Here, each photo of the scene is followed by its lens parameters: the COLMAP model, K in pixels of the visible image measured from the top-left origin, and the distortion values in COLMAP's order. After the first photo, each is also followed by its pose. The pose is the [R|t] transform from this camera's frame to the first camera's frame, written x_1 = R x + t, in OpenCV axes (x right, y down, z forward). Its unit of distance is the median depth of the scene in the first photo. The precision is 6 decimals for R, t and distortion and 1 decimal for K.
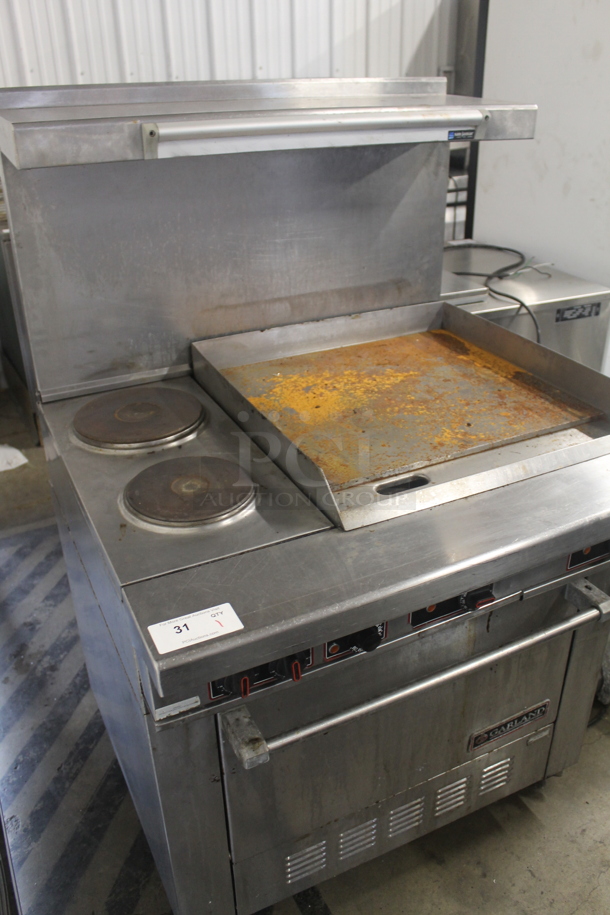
lens RADIAL K [[774.1, 0, 308.5], [0, 774.1, 462.7], [0, 0, 1]] dist [-0.151036, 0.109249]
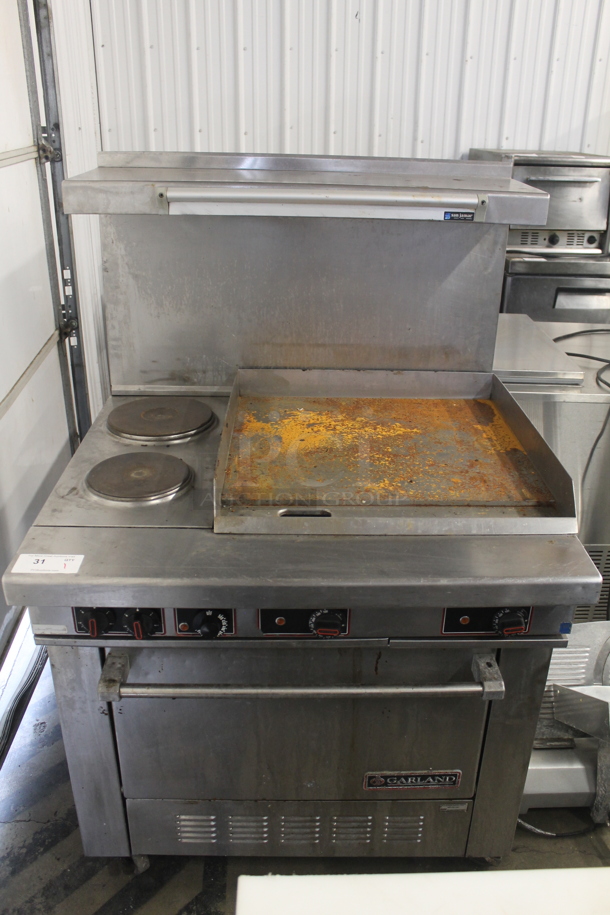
lens RADIAL K [[774.1, 0, 309.6], [0, 774.1, 461.1], [0, 0, 1]] dist [-0.151036, 0.109249]
pose [[0.906076, 0.204593, -0.370362, 0.422349], [-0.228513, 0.973306, -0.021380, -0.019435], [0.356102, 0.104005, 0.928641, -0.044162]]
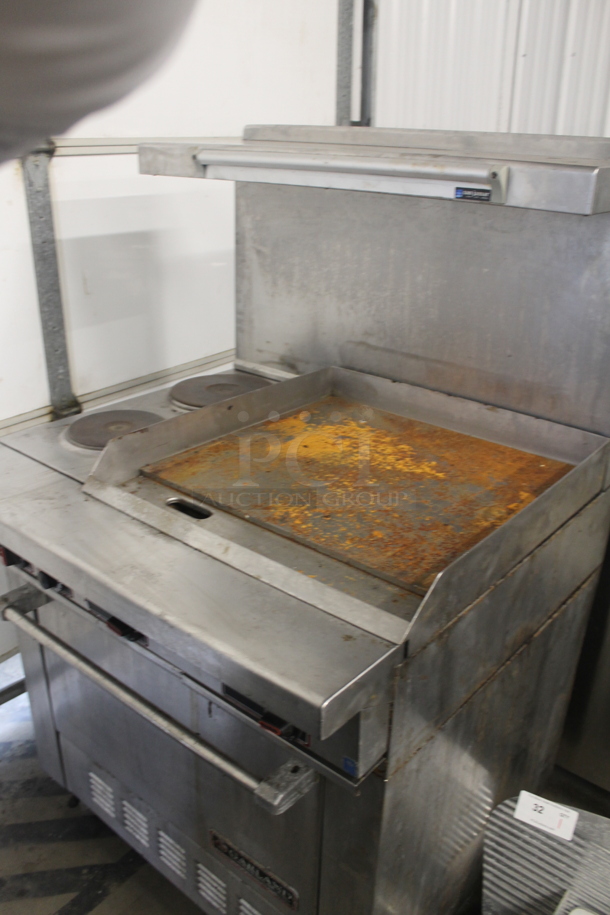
lens RADIAL K [[774.1, 0, 303.7], [0, 774.1, 460.8], [0, 0, 1]] dist [-0.151036, 0.109249]
pose [[0.400092, 0.380303, -0.833844, 0.794963], [-0.461597, 0.869628, 0.175142, -0.215544], [0.791741, 0.314828, 0.523478, 0.457743]]
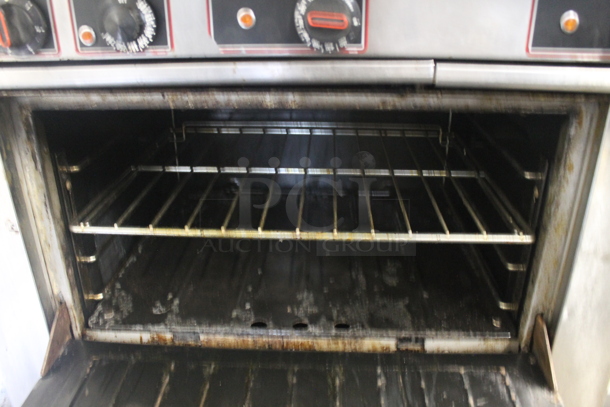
lens RADIAL K [[516.1, 0, 308.3], [0, 516.1, 204.9], [0, 0, 1]] dist [-0.151036, 0.109249]
pose [[0.878182, 0.205853, -0.431766, 0.314611], [-0.235140, 0.971847, -0.014911, 0.247649], [0.416541, 0.114620, 0.901863, 0.482468]]
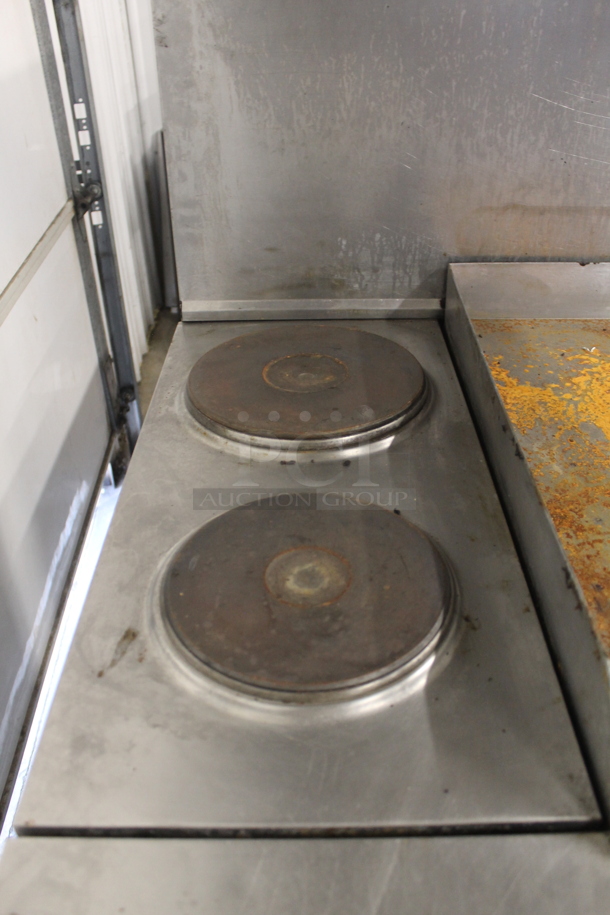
lens RADIAL K [[774.1, 0, 317.3], [0, 774.1, 463.4], [0, 0, 1]] dist [-0.151036, 0.109249]
pose [[0.899734, 0.244332, -0.361635, -0.001615], [-0.206471, 0.968309, 0.140529, -0.074756], [0.384510, -0.051771, 0.921668, 0.452866]]
